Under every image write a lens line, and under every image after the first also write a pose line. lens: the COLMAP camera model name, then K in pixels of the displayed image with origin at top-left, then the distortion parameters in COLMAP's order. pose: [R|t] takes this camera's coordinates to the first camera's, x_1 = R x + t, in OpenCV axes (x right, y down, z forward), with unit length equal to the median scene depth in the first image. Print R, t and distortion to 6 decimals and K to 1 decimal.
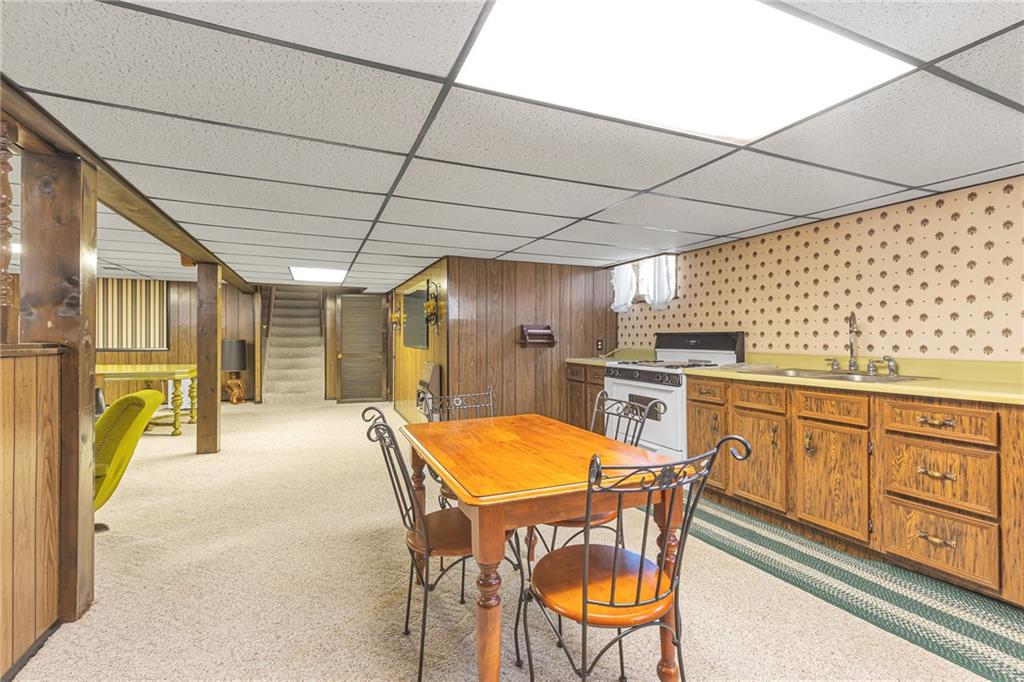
lens RADIAL K [[466.0, 0, 514.9], [0, 466.0, 334.0], [0, 0, 1]] dist [0.003718, -0.000345]
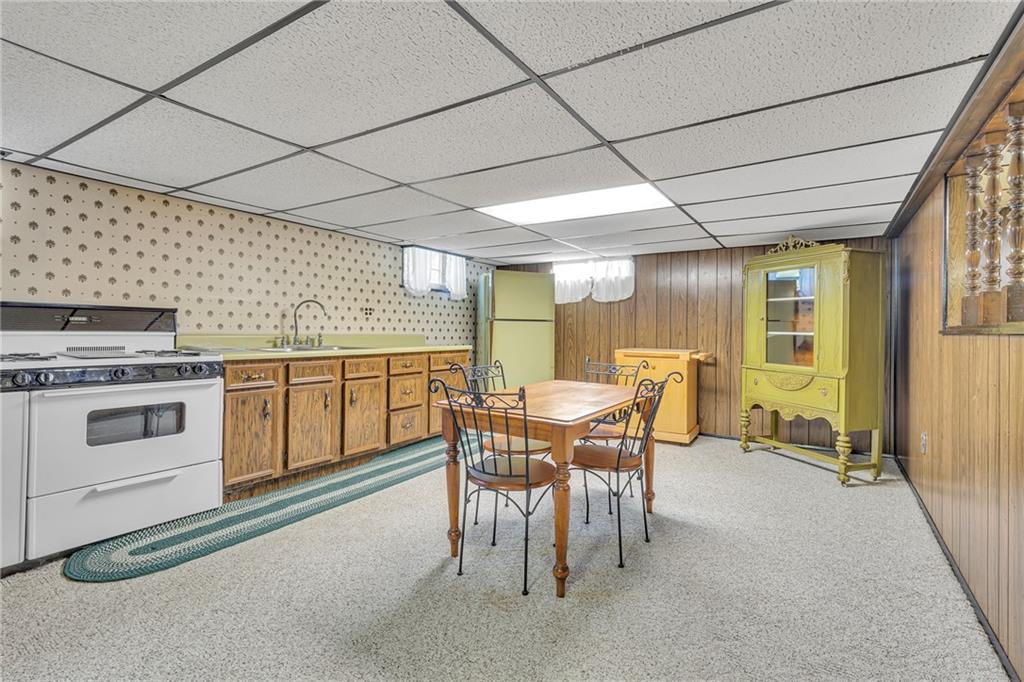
lens RADIAL K [[466.0, 0, 514.9], [0, 466.0, 334.0], [0, 0, 1]] dist [0.003718, -0.000345]
pose [[-0.552711, -0.011186, 0.833298, -0.702000], [-0.019859, 0.999803, 0.000249, 0.036119], [-0.833136, -0.016411, -0.552824, 1.247614]]
